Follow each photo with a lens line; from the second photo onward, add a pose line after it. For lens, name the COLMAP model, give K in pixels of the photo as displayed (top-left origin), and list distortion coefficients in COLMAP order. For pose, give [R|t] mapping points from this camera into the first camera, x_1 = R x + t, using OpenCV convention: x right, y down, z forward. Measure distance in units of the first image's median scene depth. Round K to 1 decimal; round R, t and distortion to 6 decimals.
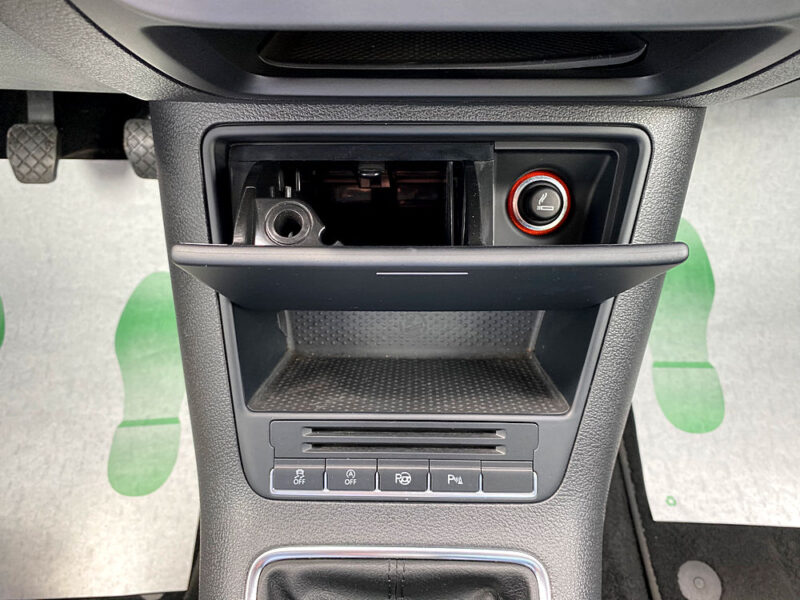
lens RADIAL K [[630.1, 0, 402.5], [0, 630.1, 293.9], [0, 0, 1]] dist [-0.005424, -0.007174]
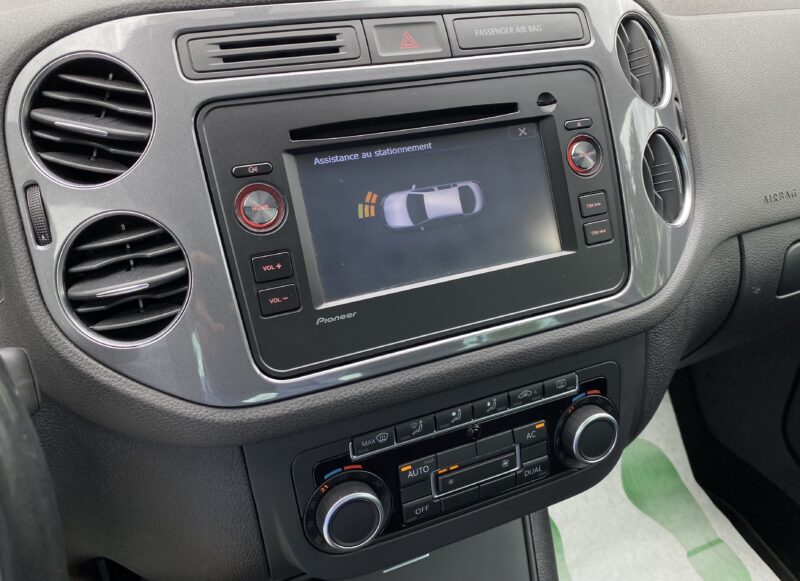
lens RADIAL K [[679.7, 0, 407.3], [0, 679.7, 265.9], [0, 0, 1]] dist [0.002654, 0.001176]
pose [[0.906453, -0.188789, 0.377758, -0.191863], [0.325201, 0.882721, -0.339188, -0.120779], [-0.269420, 0.430305, 0.861540, -0.315262]]
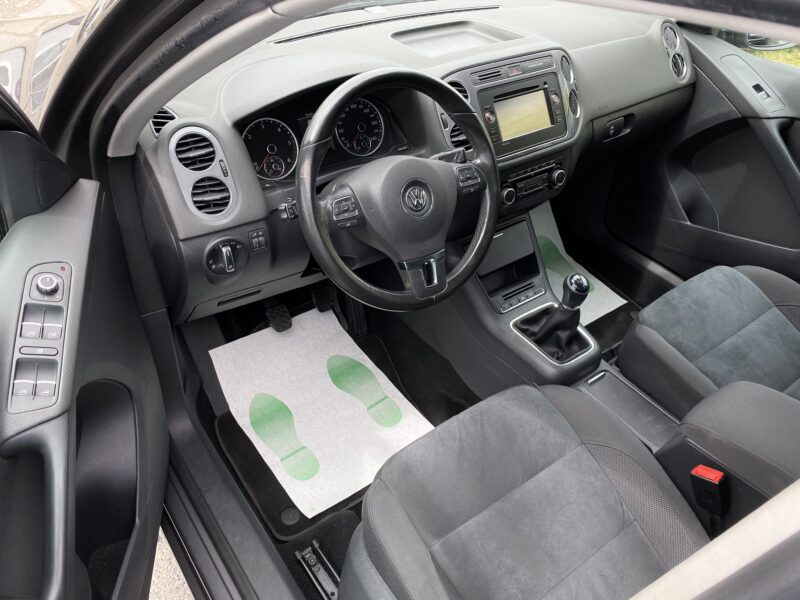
lens RADIAL K [[618.9, 0, 400.1], [0, 618.9, 296.7], [0, 0, 1]] dist [0.030509, -0.047997]
pose [[0.791773, -0.344733, 0.504237, -1.310647], [0.464353, 0.876023, -0.130232, 0.196960], [-0.396828, 0.337258, 0.853689, -1.096098]]
